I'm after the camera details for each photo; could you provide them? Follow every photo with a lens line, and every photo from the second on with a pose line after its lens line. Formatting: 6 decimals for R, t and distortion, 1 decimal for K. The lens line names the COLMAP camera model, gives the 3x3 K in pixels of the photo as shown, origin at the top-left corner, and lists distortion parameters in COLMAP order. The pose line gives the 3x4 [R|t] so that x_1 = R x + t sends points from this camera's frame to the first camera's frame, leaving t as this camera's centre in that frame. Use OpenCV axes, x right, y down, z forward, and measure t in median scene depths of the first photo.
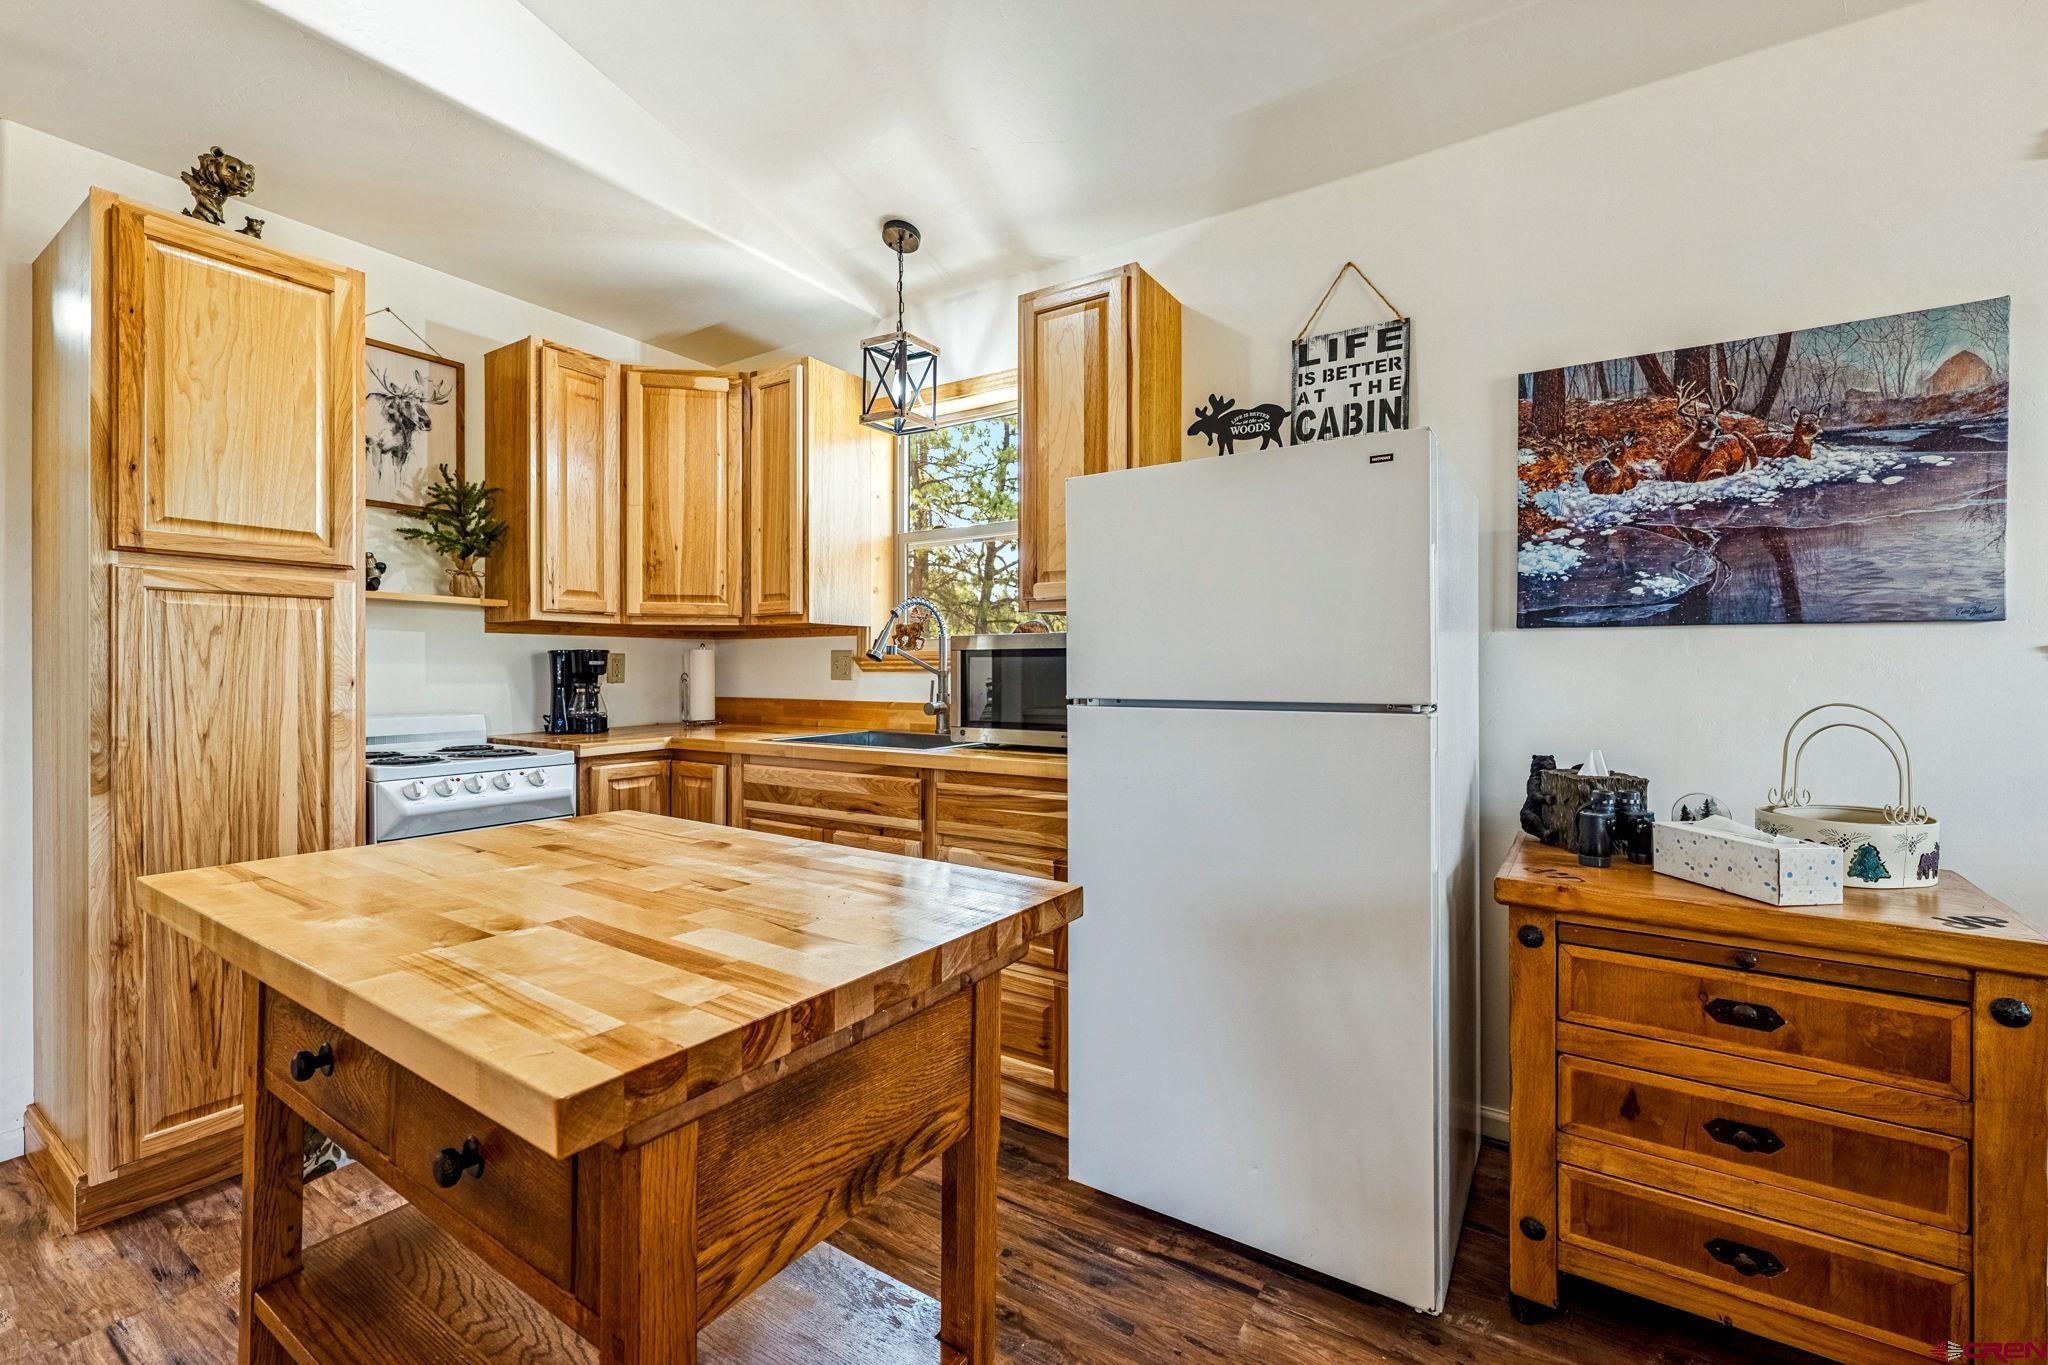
lens RADIAL K [[859.8, 0, 1044.0], [0, 859.8, 661.5], [0, 0, 1]] dist [0.000899, -0.000245]
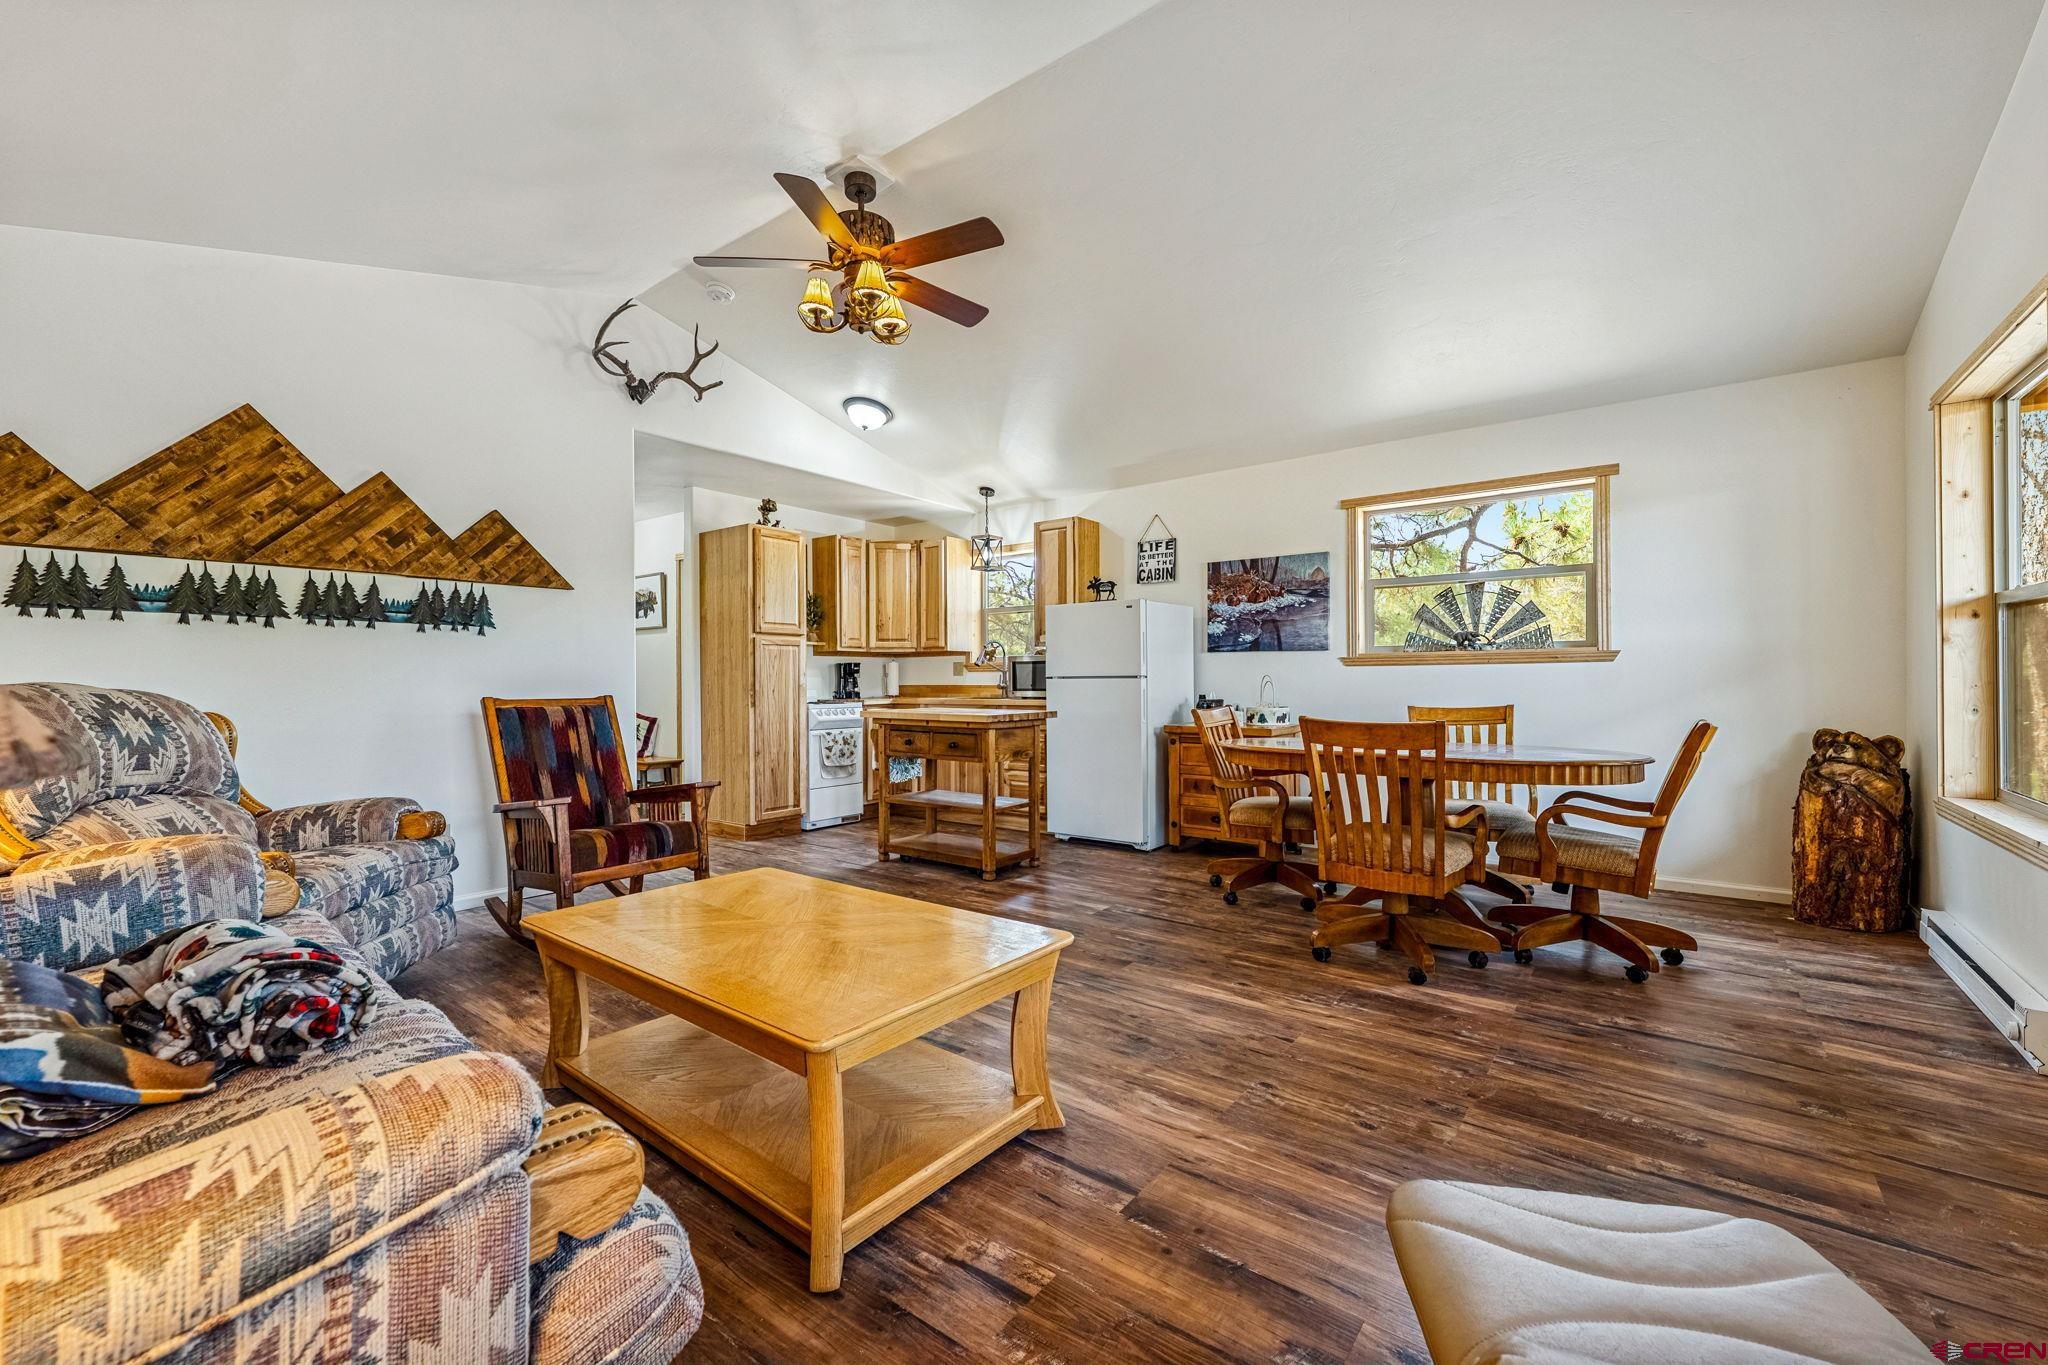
lens RADIAL K [[849.5, 0, 1023.3], [0, 849.5, 676.7], [0, 0, 1]] dist [-0.000313, -0.000301]
pose [[0.996189, -0.005826, -0.087021, 0.175434], [0.006119, 0.999976, 0.003099, 0.026964], [0.087000, -0.003620, 0.996202, -1.709811]]
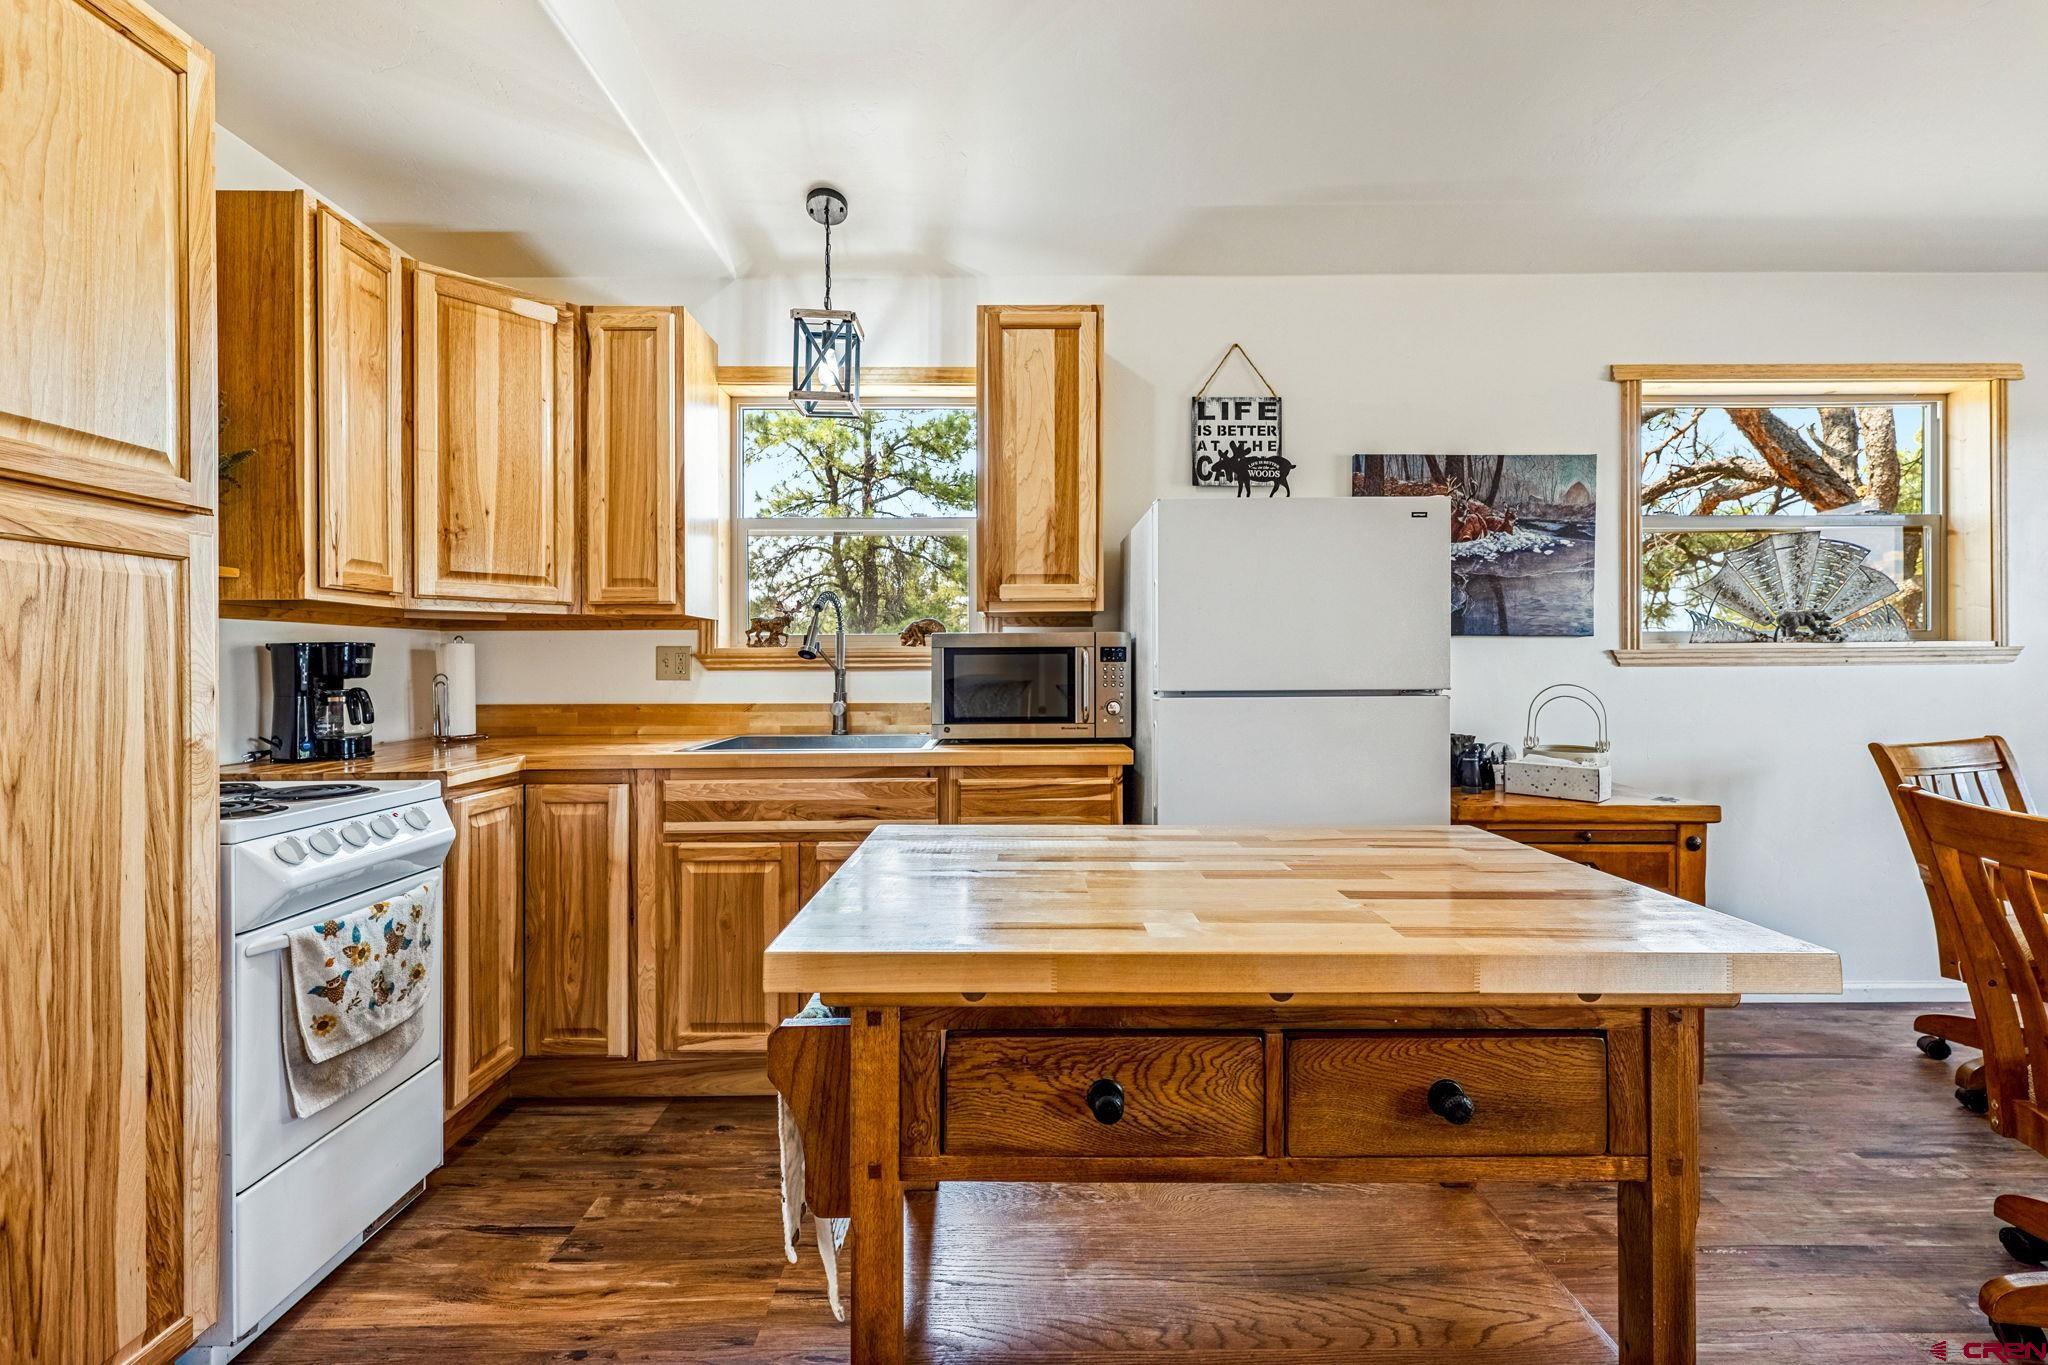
lens RADIAL K [[844.0, 0, 1026.2], [0, 844.0, 662.3], [0, 0, 1]] dist [0.002408, -0.002632]
pose [[0.835666, -0.002016, 0.549235, -0.607768], [-0.000107, 0.999993, 0.003832, -0.000028], [-0.549239, -0.003261, 0.835659, 0.133881]]
